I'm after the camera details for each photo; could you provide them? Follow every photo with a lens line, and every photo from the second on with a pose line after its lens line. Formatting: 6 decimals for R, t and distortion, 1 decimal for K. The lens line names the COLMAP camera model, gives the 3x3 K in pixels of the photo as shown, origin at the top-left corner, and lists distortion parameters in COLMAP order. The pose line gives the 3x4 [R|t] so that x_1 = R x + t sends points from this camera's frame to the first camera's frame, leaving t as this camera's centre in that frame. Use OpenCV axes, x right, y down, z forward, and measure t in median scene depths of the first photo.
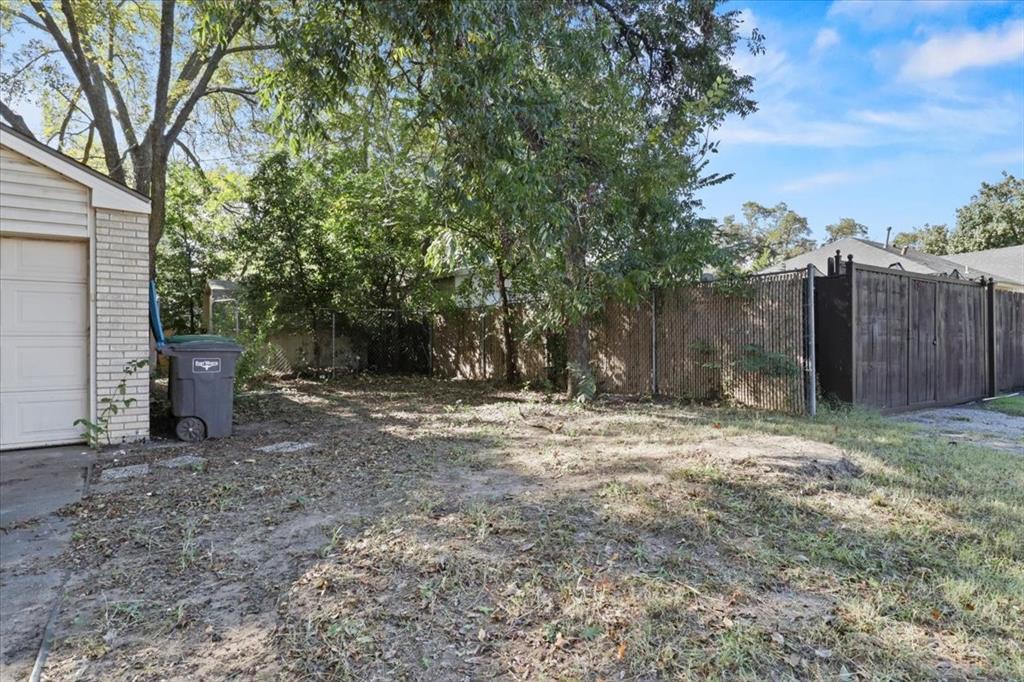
lens RADIAL K [[520.0, 0, 510.4], [0, 520.0, 337.1], [0, 0, 1]] dist [-0.021462, 0.016329]
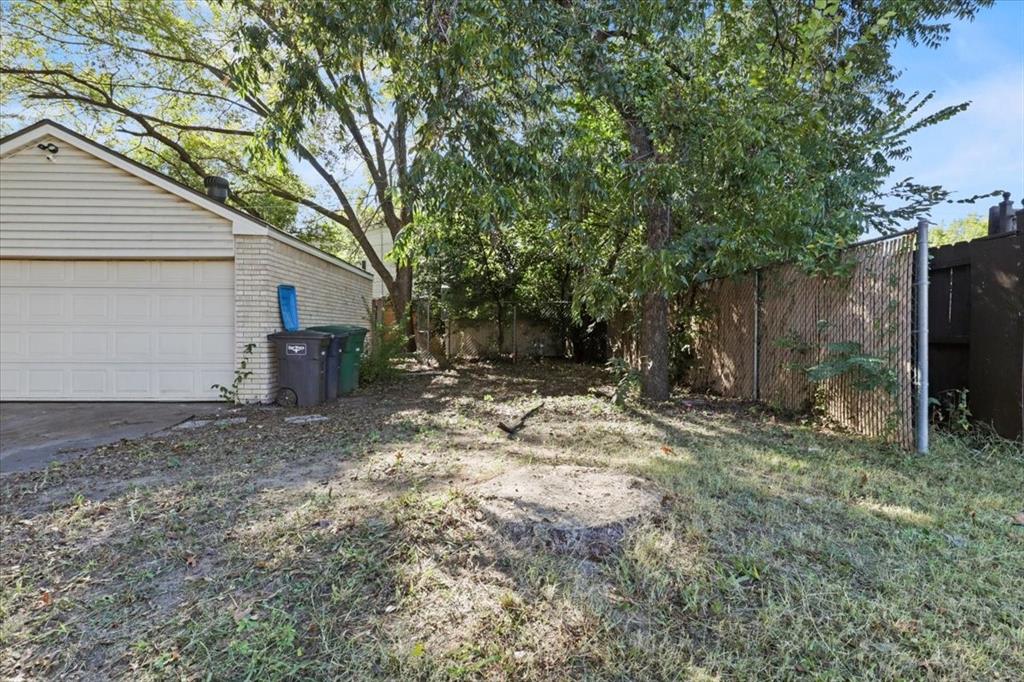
lens RADIAL K [[480.0, 0, 512.1], [0, 480.0, 329.0], [0, 0, 1]] dist [-0.020645, 0.011390]
pose [[0.864144, 0.008449, -0.503173, 0.431163], [-0.005874, 0.999960, 0.006702, -0.006293], [0.503210, -0.002836, 0.864160, 0.221247]]
